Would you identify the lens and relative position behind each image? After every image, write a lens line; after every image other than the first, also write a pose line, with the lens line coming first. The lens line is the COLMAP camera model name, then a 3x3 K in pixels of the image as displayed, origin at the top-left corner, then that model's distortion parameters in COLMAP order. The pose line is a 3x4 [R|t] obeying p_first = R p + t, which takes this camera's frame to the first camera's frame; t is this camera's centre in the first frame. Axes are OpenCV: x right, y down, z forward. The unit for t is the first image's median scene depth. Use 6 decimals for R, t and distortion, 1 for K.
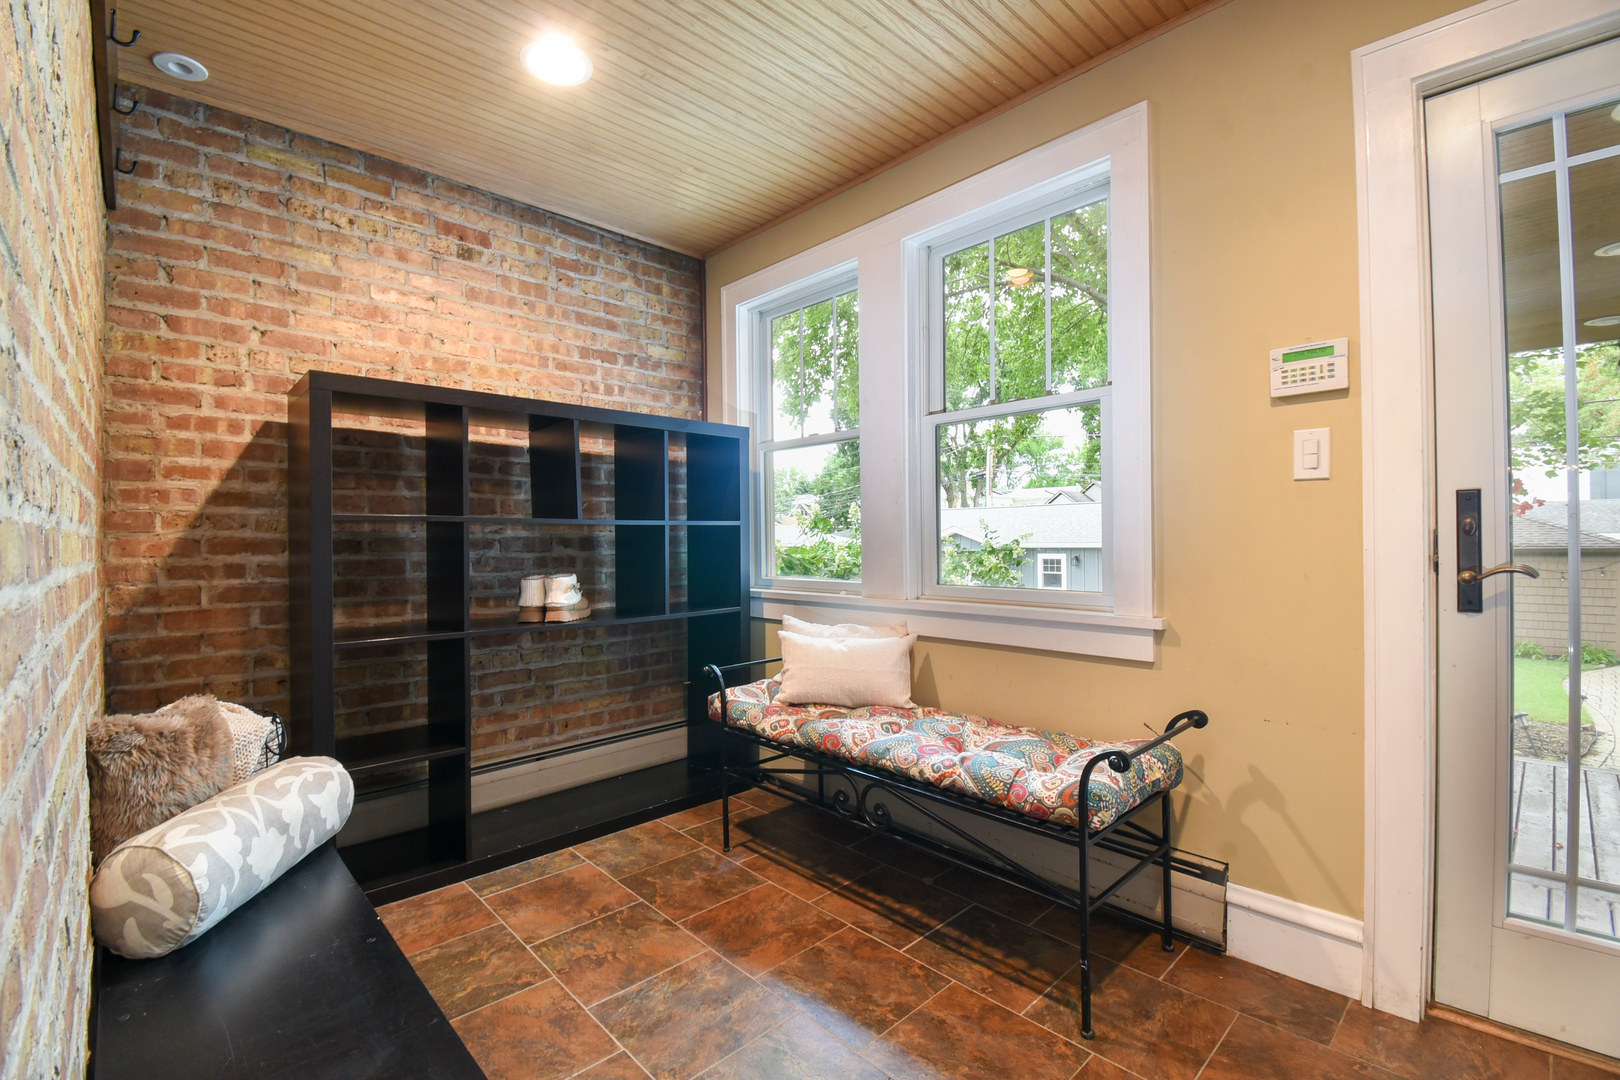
lens RADIAL K [[716.7, 0, 810.8], [0, 716.7, 540.0], [0, 0, 1]] dist [-0.004707, -0.005290]
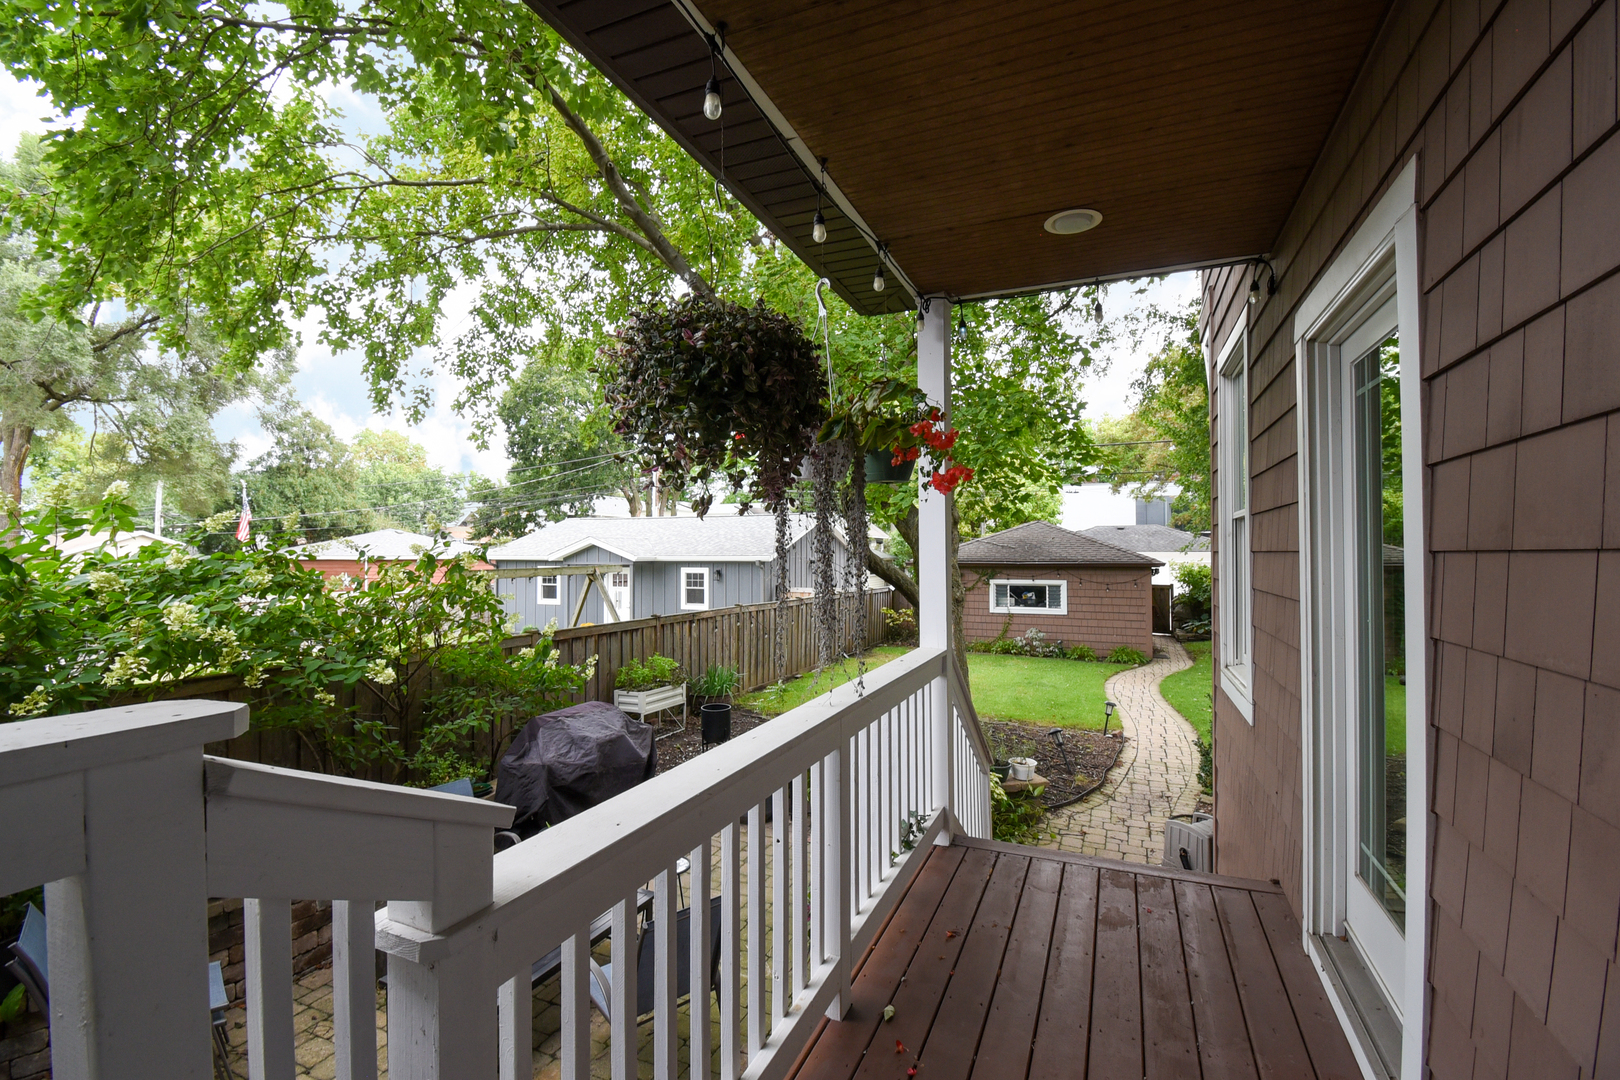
lens RADIAL K [[716.7, 0, 810.6], [0, 716.7, 543.9], [0, 0, 1]] dist [-0.004707, -0.005290]
pose [[0.919703, 0.013796, 0.392373, 0.109534], [-0.008272, 0.999841, -0.015767, 0.001763], [-0.392529, 0.011256, 0.919671, 0.083709]]
